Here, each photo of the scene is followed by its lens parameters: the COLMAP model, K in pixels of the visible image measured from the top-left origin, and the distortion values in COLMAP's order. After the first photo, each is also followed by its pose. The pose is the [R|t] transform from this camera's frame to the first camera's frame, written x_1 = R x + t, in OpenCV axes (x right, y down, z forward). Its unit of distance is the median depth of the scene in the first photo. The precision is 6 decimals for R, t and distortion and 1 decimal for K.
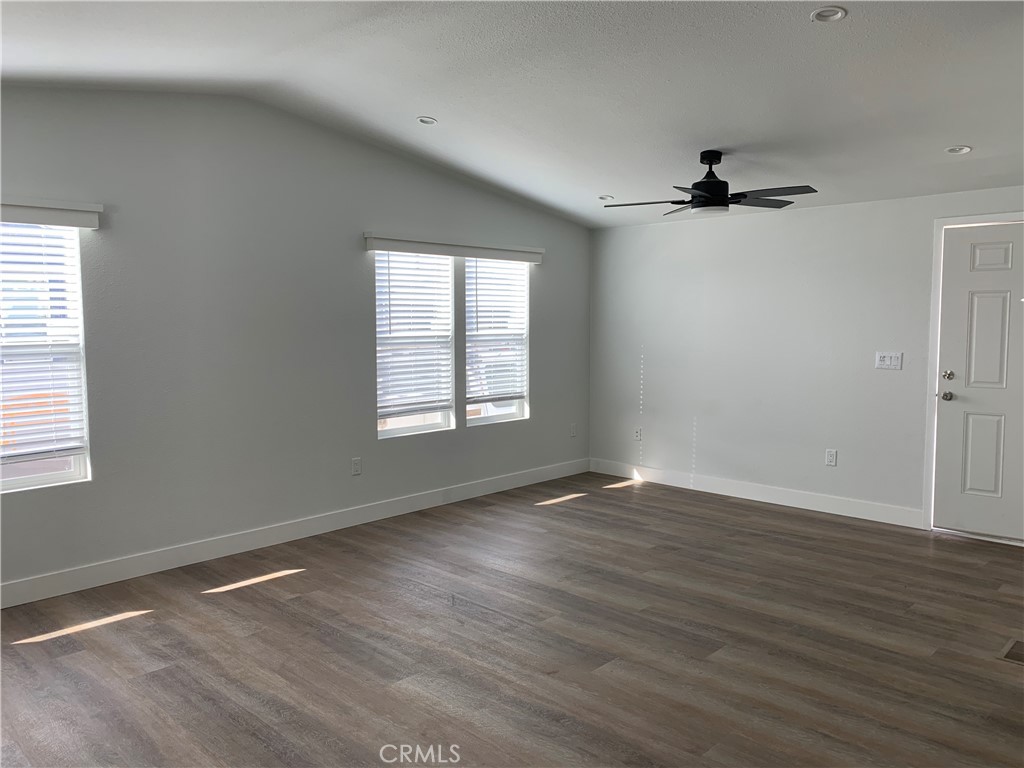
lens RADIAL K [[784.5, 0, 512.0], [0, 784.5, 384.0], [0, 0, 1]] dist [0.082917, 0.000971]
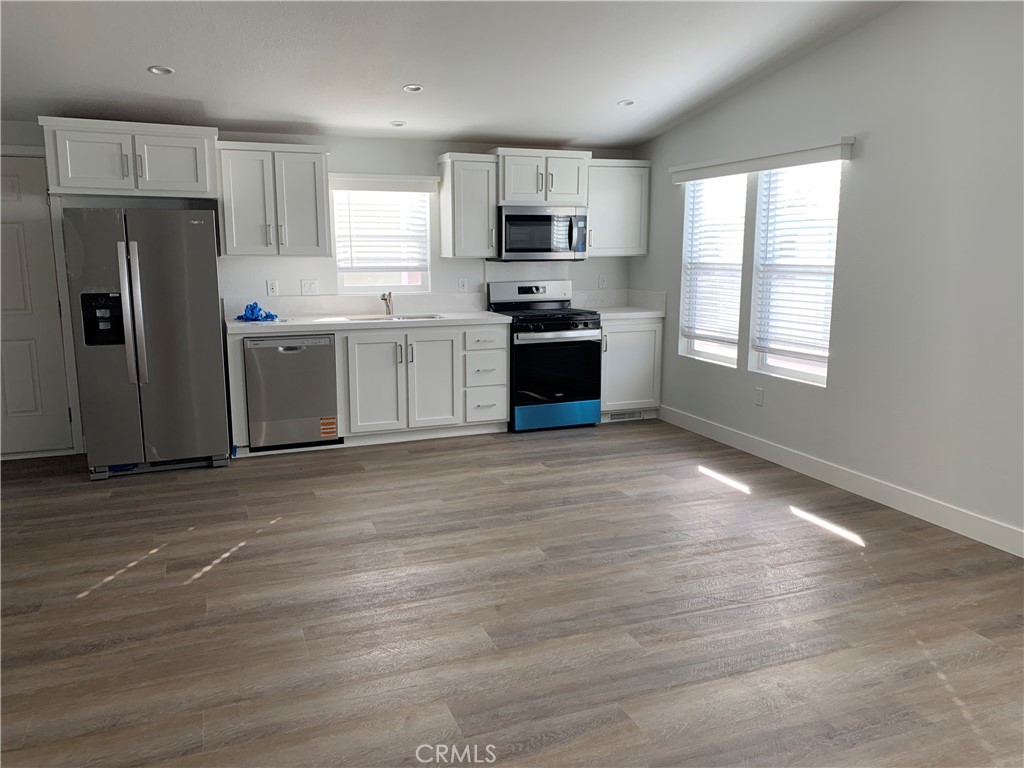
lens RADIAL K [[784.5, 0, 512.0], [0, 784.5, 384.0], [0, 0, 1]] dist [0.082917, 0.000971]
pose [[-0.423624, 0.158363, -0.891888, 0.698715], [-0.078950, 0.974398, 0.210512, -0.091108], [0.902391, 0.159593, -0.400276, 1.093274]]
